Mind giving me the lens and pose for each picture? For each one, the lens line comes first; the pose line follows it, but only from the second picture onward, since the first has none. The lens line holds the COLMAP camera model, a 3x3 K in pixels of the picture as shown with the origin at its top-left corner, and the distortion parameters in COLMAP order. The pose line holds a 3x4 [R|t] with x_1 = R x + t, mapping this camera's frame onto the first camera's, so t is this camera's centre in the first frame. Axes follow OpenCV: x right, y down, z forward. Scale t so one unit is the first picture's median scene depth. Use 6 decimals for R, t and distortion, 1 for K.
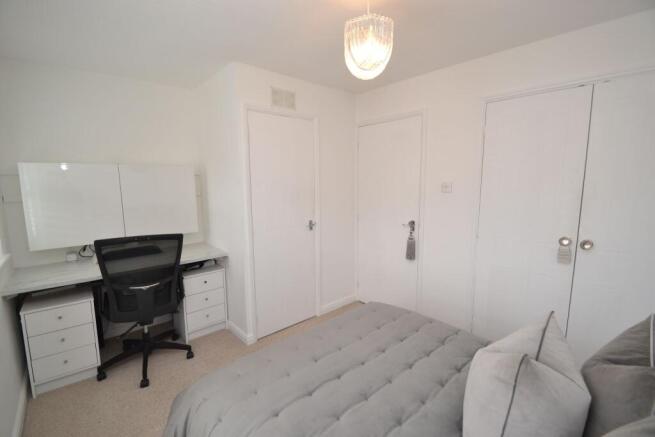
lens RADIAL K [[293.1, 0, 321.8], [0, 293.1, 221.0], [0, 0, 1]] dist [0.016791, -0.016813]
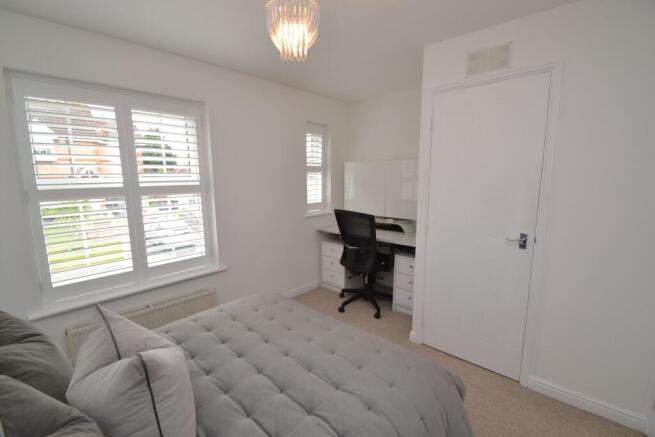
lens RADIAL K [[293.1, 0, 321.8], [0, 293.1, 221.0], [0, 0, 1]] dist [0.016791, -0.016813]
pose [[0.086396, 0.158450, -0.983580, 0.624704], [-0.126784, 0.980993, 0.146897, -0.075749], [0.988161, 0.112011, 0.104843, 0.558109]]
